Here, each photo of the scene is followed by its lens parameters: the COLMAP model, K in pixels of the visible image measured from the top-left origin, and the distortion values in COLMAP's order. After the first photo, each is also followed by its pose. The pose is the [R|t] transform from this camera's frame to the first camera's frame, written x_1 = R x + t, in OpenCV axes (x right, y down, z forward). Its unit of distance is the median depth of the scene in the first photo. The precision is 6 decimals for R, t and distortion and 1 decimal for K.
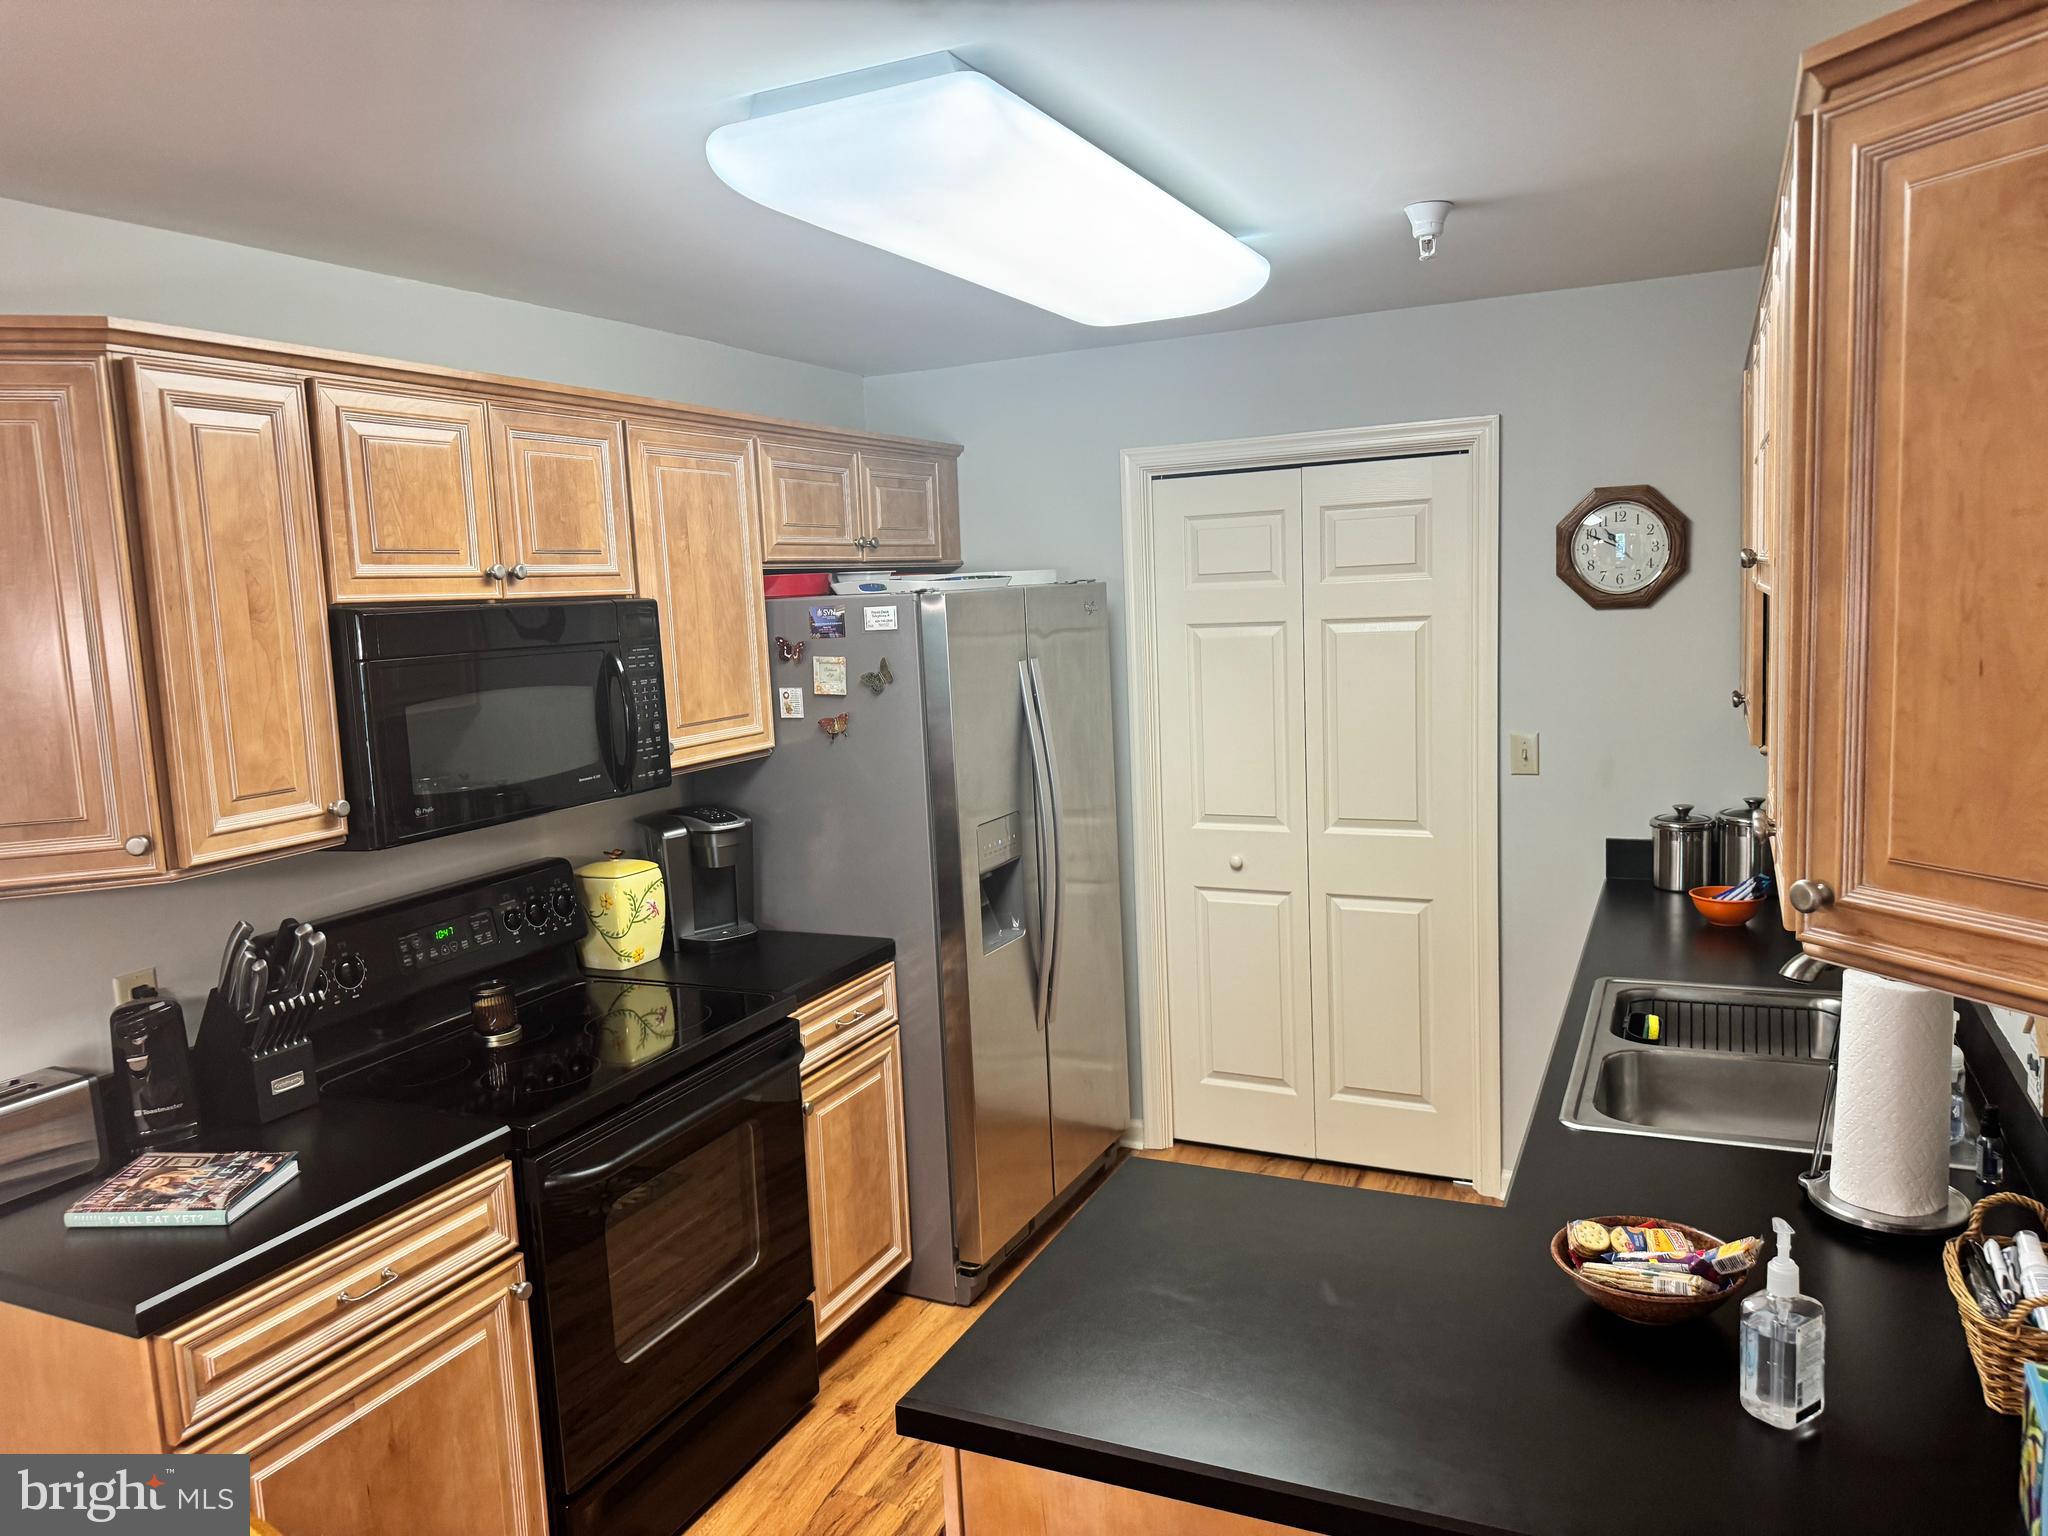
lens RADIAL K [[1432.2, 0, 1013.6], [0, 1432.2, 770.9], [0, 0, 1]] dist [0.000888, -0.014121]
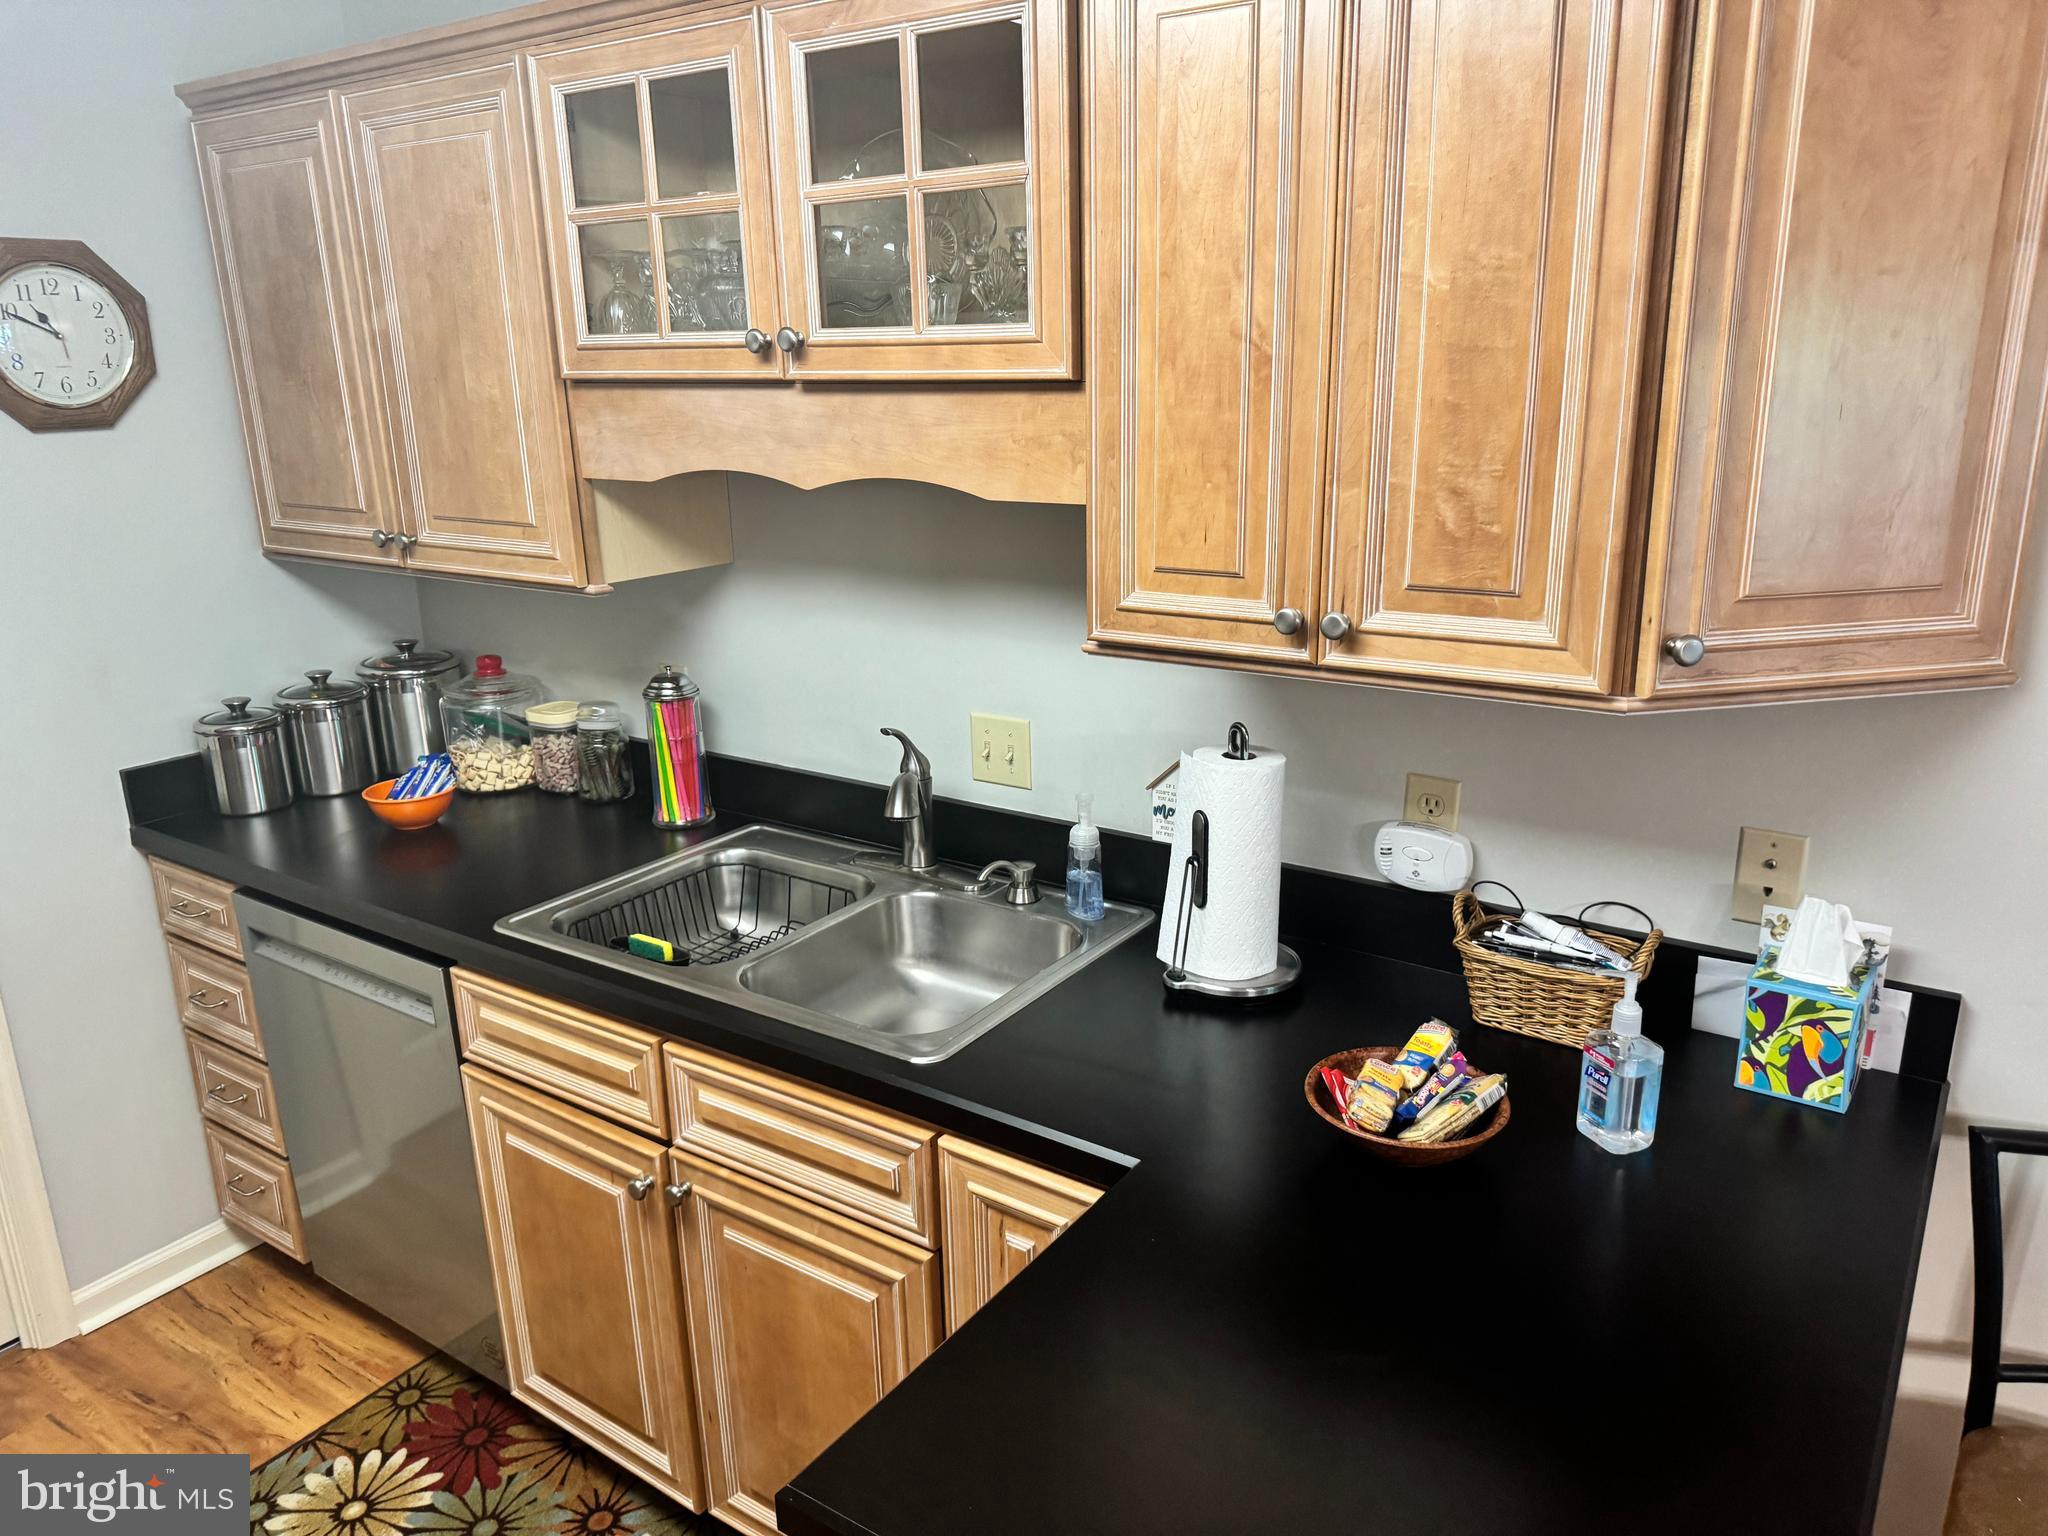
lens RADIAL K [[1432.2, 0, 1022.8], [0, 1432.2, 765.5], [0, 0, 1]] dist [0.000888, -0.014121]
pose [[0.148157, -0.233625, 0.960973, -0.204577], [0.139774, 0.966889, 0.213514, -0.046495], [-0.979037, 0.102685, 0.175906, 0.510374]]
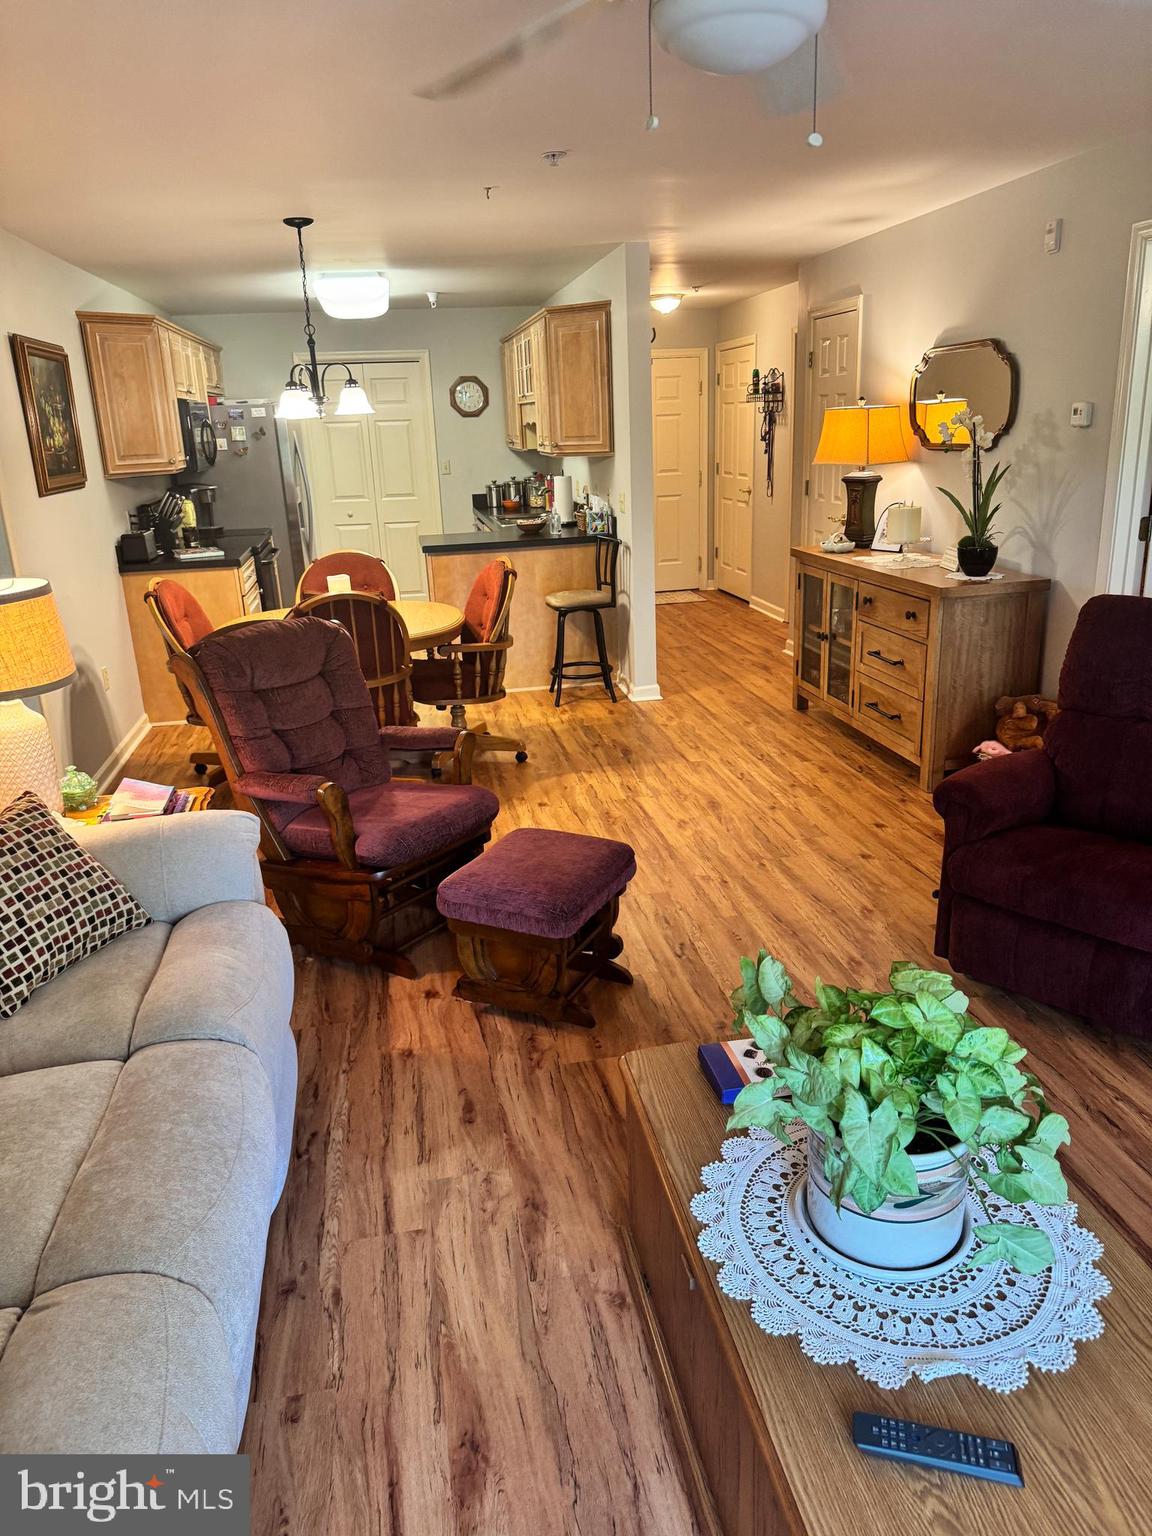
lens RADIAL K [[1074.1, 0, 587.0], [0, 1074.1, 771.7], [0, 0, 1]] dist [0.000888, -0.014121]
pose [[0.809343, -0.164428, 0.563851, -0.898963], [0.071076, 0.980377, 0.183872, 0.255193], [-0.583020, -0.108739, 0.805148, -1.229983]]
